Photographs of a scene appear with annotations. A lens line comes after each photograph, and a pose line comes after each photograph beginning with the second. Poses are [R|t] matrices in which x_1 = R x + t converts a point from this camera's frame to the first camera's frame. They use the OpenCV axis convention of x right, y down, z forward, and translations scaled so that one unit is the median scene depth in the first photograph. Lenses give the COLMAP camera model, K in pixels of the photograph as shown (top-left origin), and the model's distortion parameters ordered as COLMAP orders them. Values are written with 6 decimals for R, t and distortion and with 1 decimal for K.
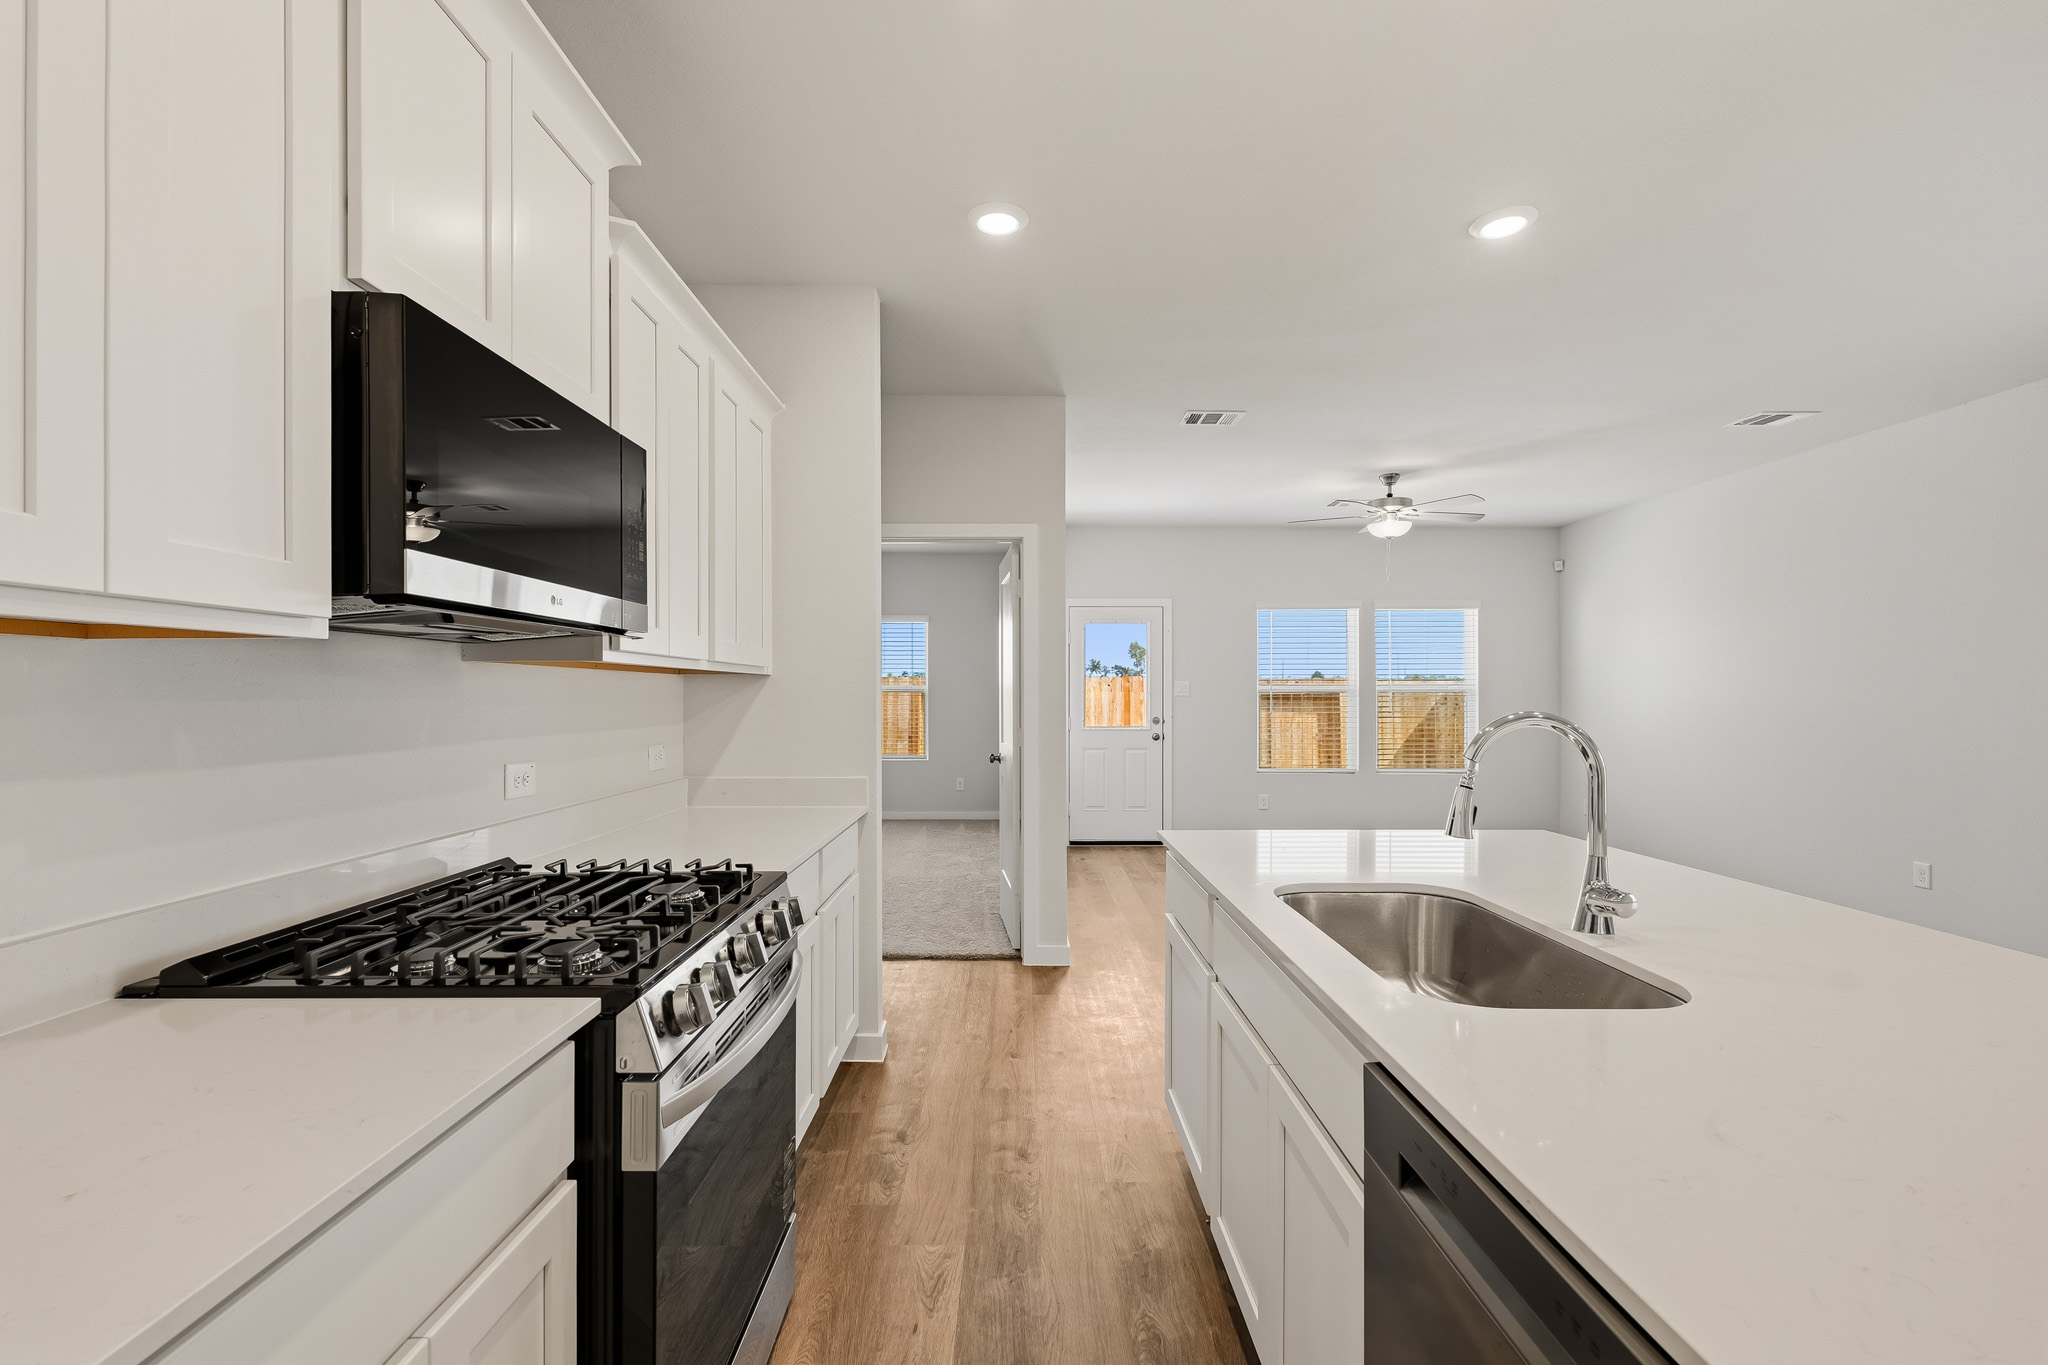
lens RADIAL K [[895.7, 0, 1024.0], [0, 895.7, 682.5], [0, 0, 1]] dist [-0.000398, 0.000217]
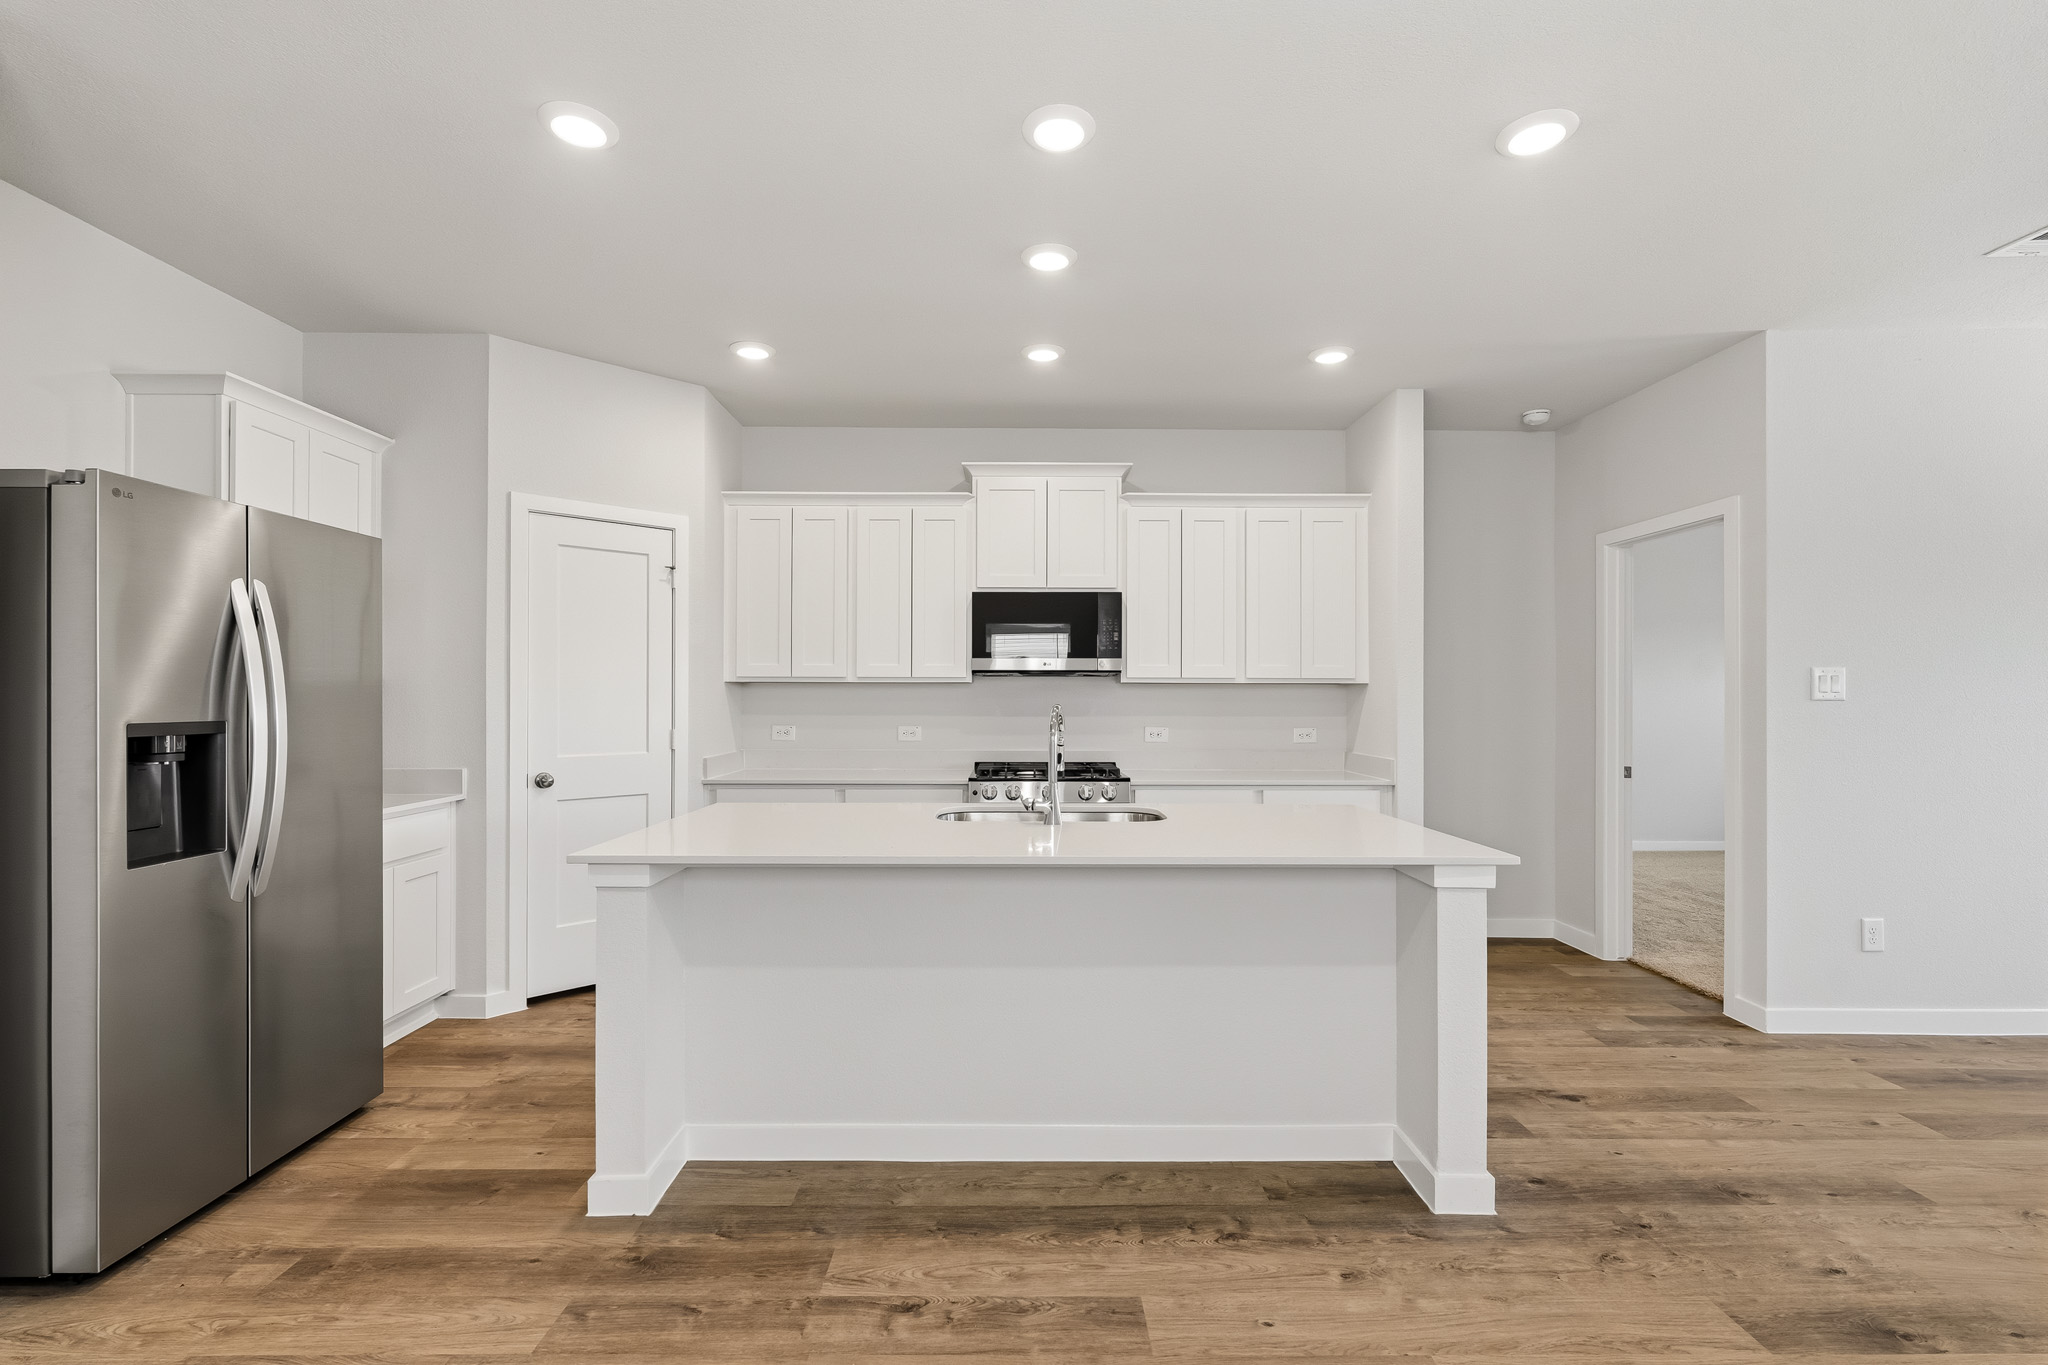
lens RADIAL K [[926.2, 0, 1021.8], [0, 926.2, 689.4], [0, 0, 1]] dist [0.001771, -0.000196]
pose [[0.002195, -0.009101, -0.999956, 0.642840], [0.011639, 0.999891, -0.009074, 0.003928], [0.999930, -0.011619, 0.002301, 0.240112]]
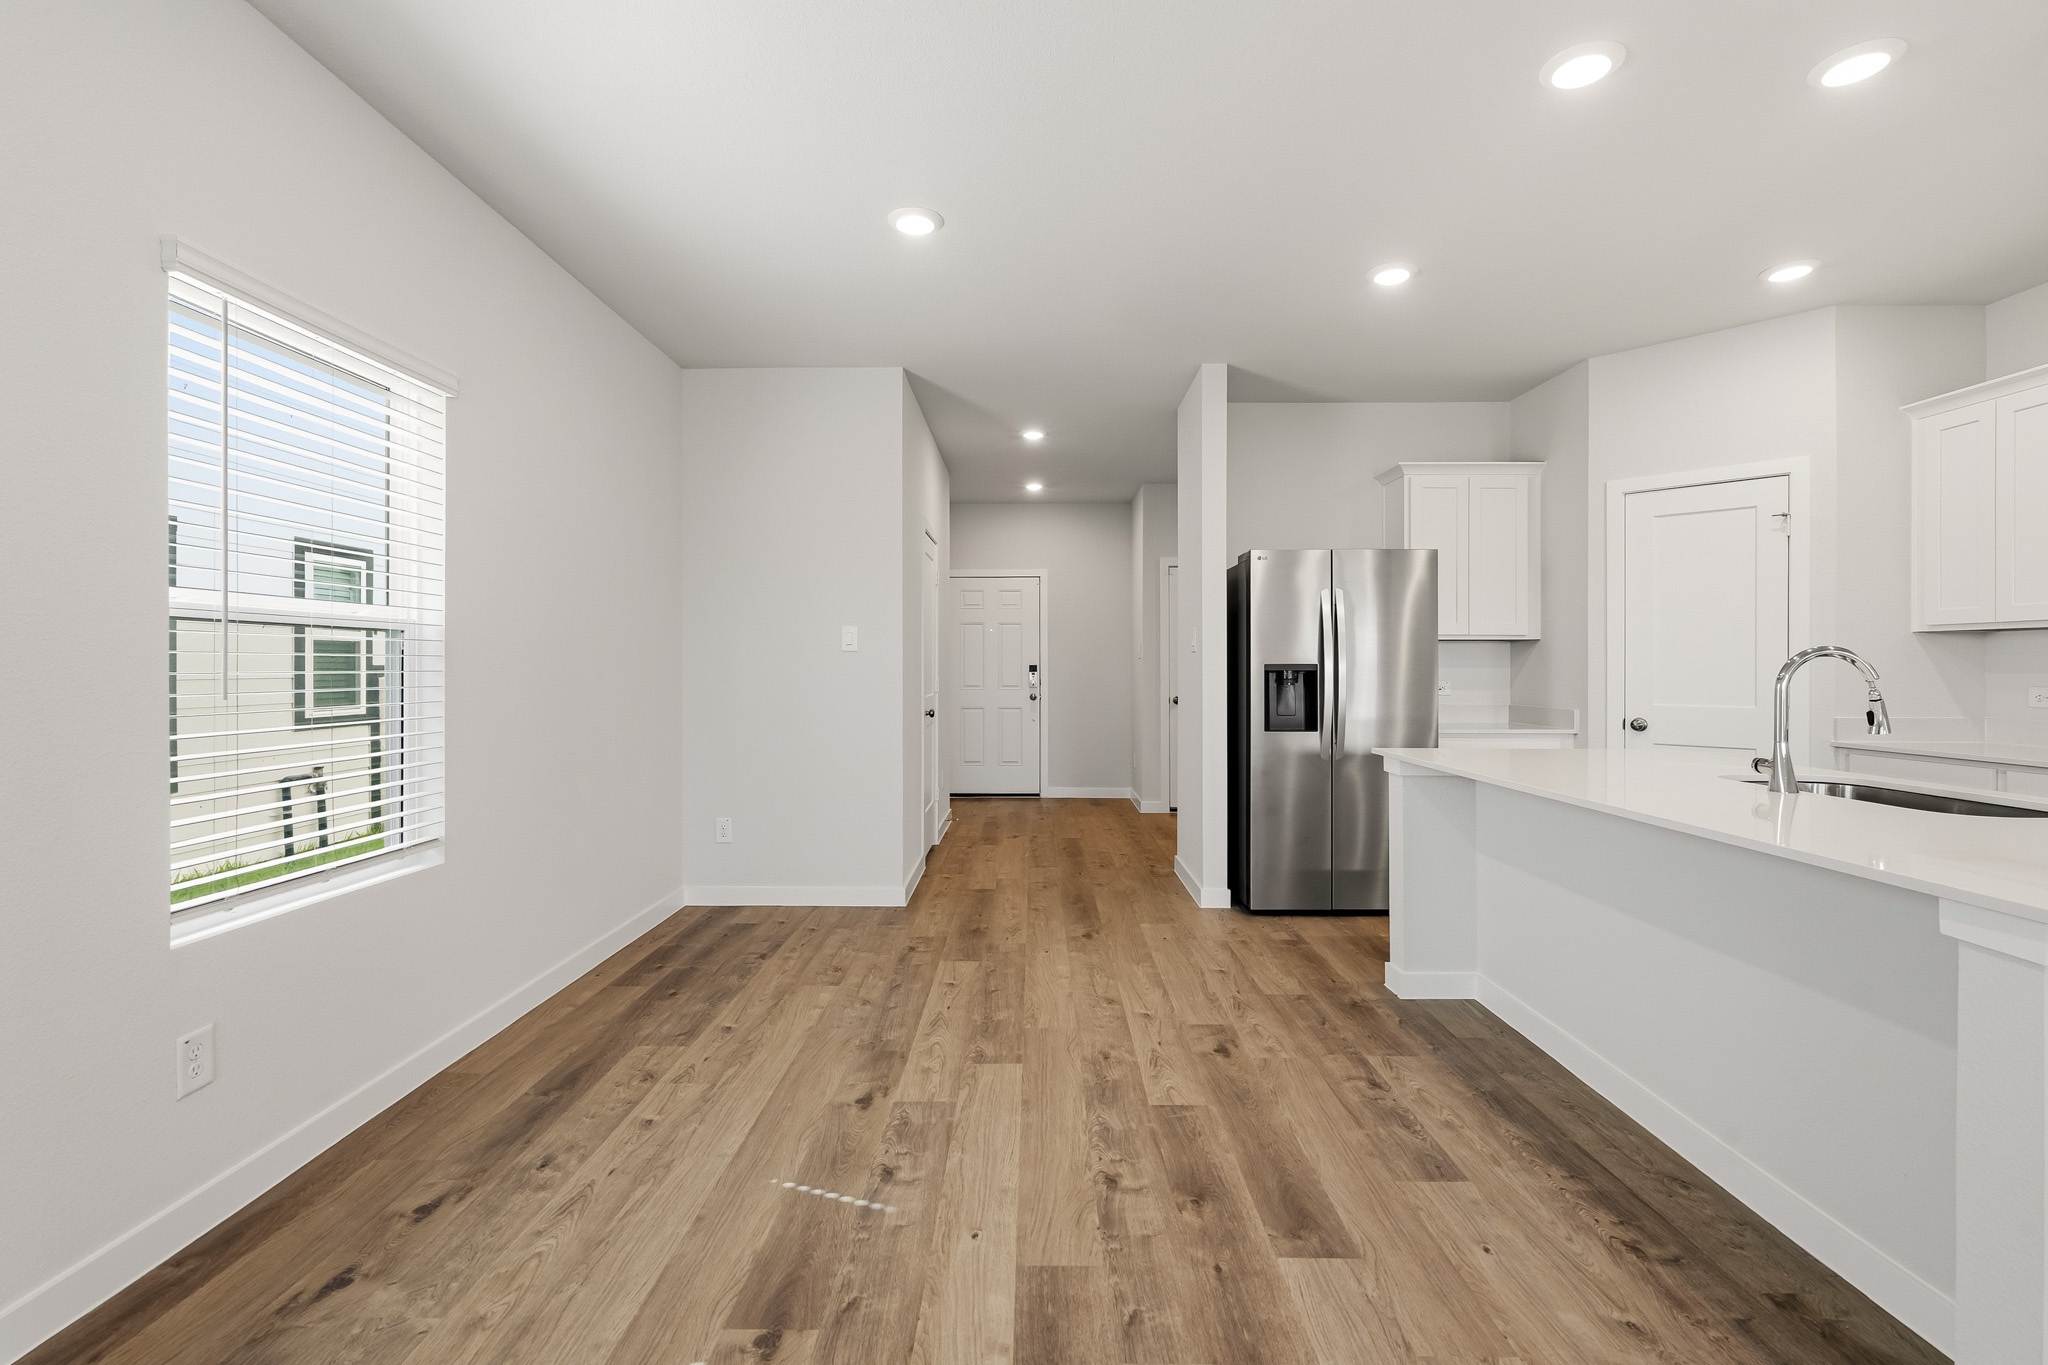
lens RADIAL K [[910.9, 0, 1023.6], [0, 910.9, 664.3], [0, 0, 1]] dist [0.001977, 0.000392]
pose [[-0.999903, -0.001994, 0.013786, 0.478589], [-0.002224, 0.999858, -0.016701, 0.022408], [-0.013751, -0.016730, -0.999765, 0.647835]]
